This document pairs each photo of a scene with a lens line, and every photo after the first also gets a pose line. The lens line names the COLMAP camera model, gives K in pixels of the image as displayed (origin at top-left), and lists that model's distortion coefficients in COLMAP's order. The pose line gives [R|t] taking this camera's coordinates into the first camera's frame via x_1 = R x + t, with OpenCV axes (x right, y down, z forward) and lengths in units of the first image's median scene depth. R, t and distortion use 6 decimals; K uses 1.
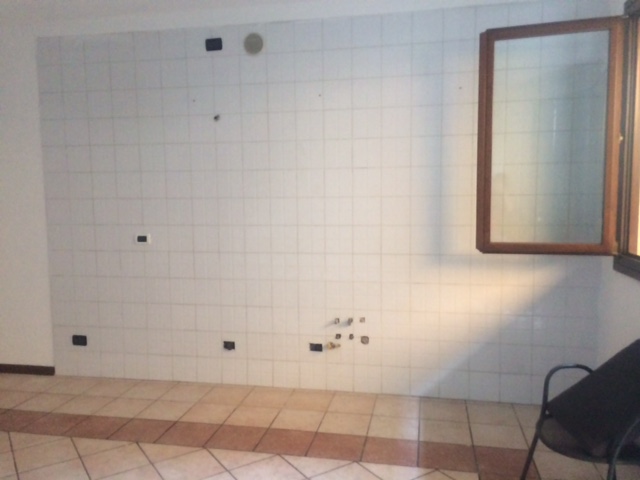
lens RADIAL K [[549.8, 0, 320.0], [0, 549.8, 240.0], [0, 0, 1]] dist [0.091071, -0.115063]
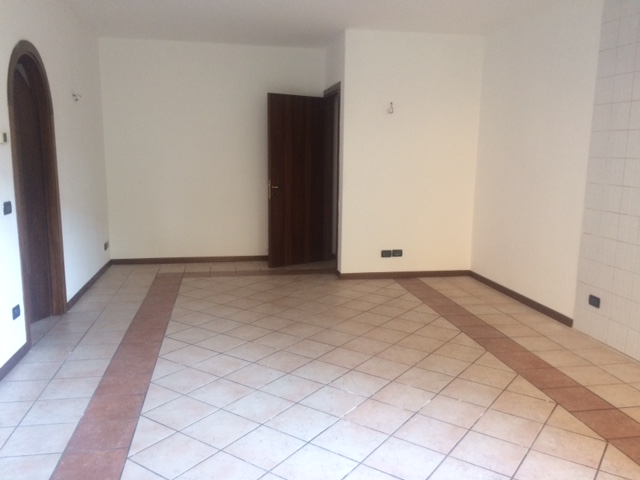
lens RADIAL K [[549.8, 0, 320.0], [0, 549.8, 240.0], [0, 0, 1]] dist [0.091071, -0.115063]
pose [[0.373215, 0.168361, -0.912341, 0.311122], [-0.109374, 0.984523, 0.136939, -0.011927], [0.921275, 0.048679, 0.385853, 0.177989]]
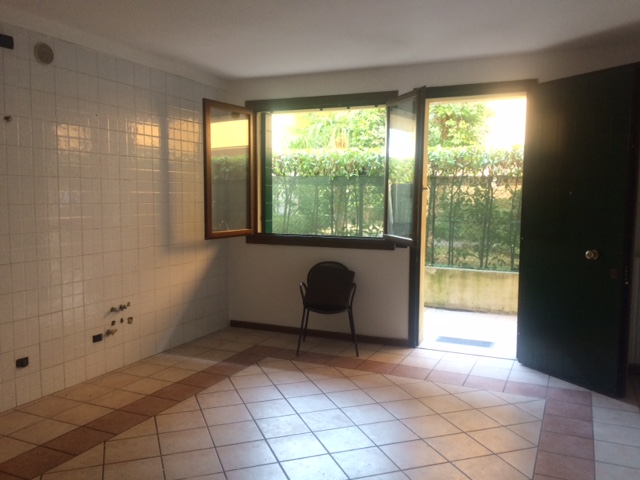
lens RADIAL K [[549.8, 0, 320.0], [0, 549.8, 240.0], [0, 0, 1]] dist [0.091071, -0.115063]
pose [[0.230394, -0.064325, 0.970969, -1.009912], [0.087847, 0.995113, 0.045080, -0.014506], [-0.969124, 0.074910, 0.234919, 0.291384]]
